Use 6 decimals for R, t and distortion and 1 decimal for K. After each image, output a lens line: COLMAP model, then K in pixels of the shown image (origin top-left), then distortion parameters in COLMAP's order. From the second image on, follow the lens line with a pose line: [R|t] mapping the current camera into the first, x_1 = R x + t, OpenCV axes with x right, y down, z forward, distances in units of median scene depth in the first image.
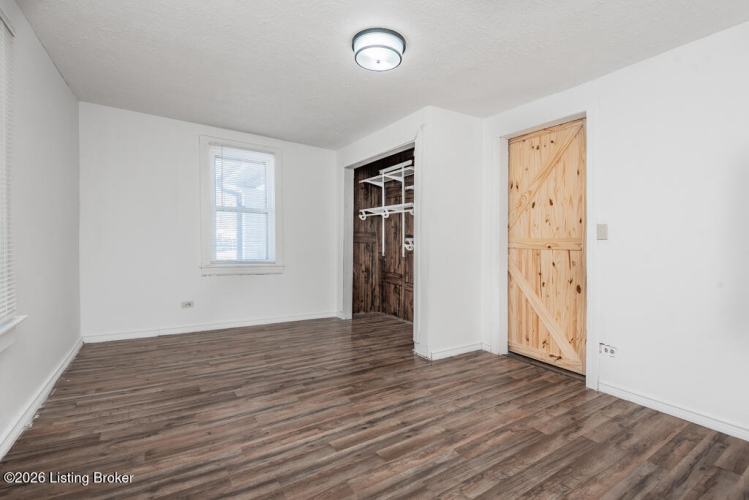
lens RADIAL K [[341.8, 0, 377.1], [0, 341.8, 243.7], [0, 0, 1]] dist [0.000945, -0.002947]
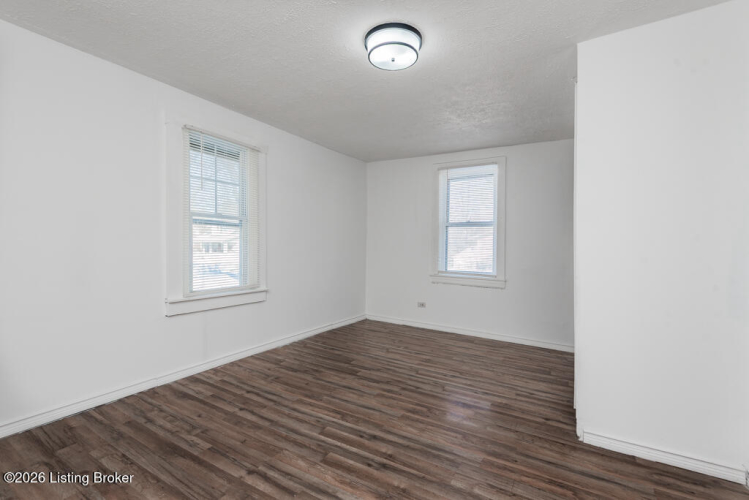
lens RADIAL K [[341.8, 0, 374.8], [0, 341.8, 248.2], [0, 0, 1]] dist [0.000945, -0.002947]
pose [[0.460615, -0.001253, -0.887599, 0.715462], [-0.033041, 0.999282, -0.018557, 0.009072], [0.886985, 0.037875, 0.460242, 0.462141]]
